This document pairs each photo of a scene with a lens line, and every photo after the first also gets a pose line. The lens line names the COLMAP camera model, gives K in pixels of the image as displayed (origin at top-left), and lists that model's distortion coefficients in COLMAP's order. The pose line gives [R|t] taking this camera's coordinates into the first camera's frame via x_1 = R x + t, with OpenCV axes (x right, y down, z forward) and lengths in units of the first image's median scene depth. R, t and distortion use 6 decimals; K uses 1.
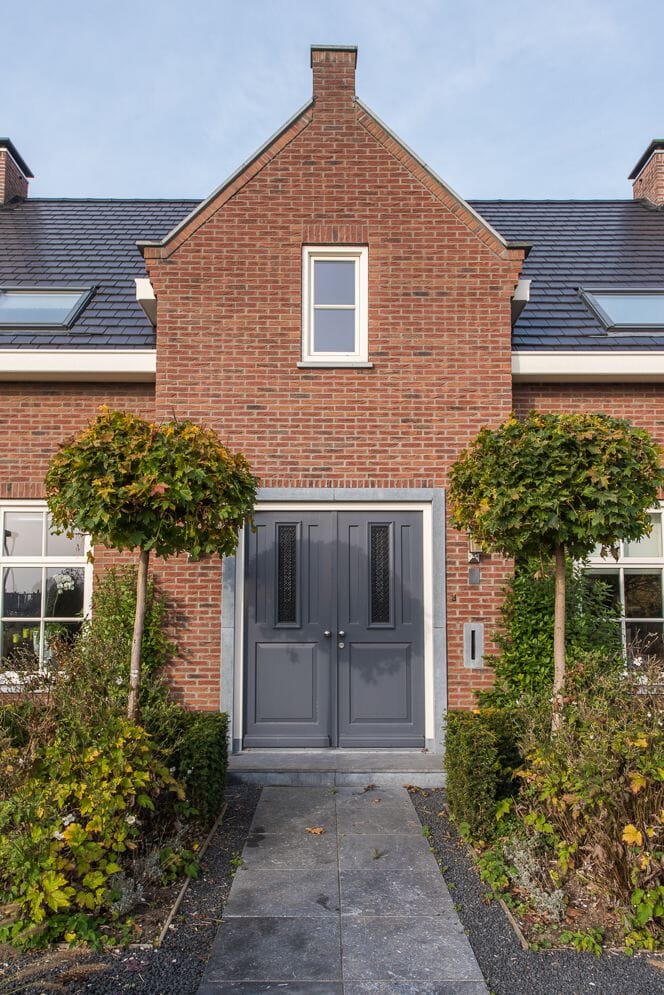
lens RADIAL K [[724.6, 0, 329.9], [0, 724.6, 568.4], [0, 0, 1]] dist [0.003353, 0.000272]
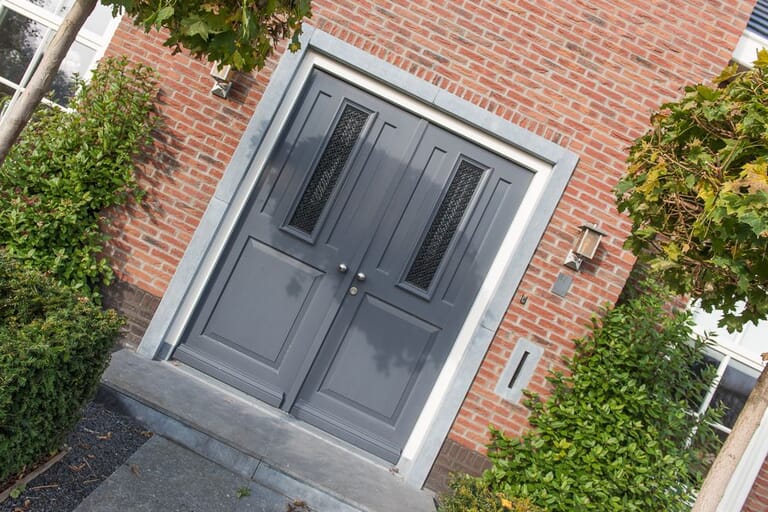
lens RADIAL K [[568.7, 0, 384.0], [0, 568.7, 256.0], [0, 0, 1]] dist [0.000853, -0.000082]
pose [[0.900123, 0.434039, 0.037281, 0.006964], [-0.435566, 0.898218, 0.059049, 0.028078], [-0.007857, -0.069390, 0.997559, 0.431912]]
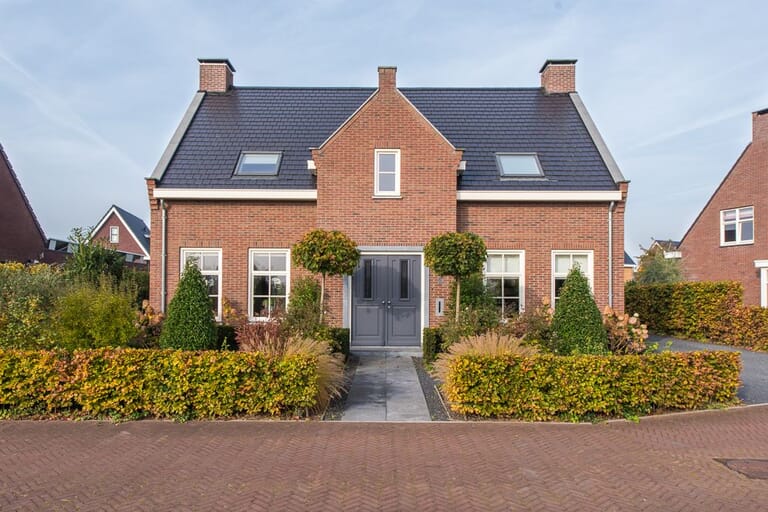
lens RADIAL K [[559.3, 0, 384.0], [0, 559.3, 256.0], [0, 0, 1]] dist [0.003353, 0.000272]
pose [[0.999968, 0.004324, -0.006737, 0.010657], [-0.004351, 0.999983, -0.004007, -0.066686], [0.006719, 0.004036, 0.999969, -0.982661]]
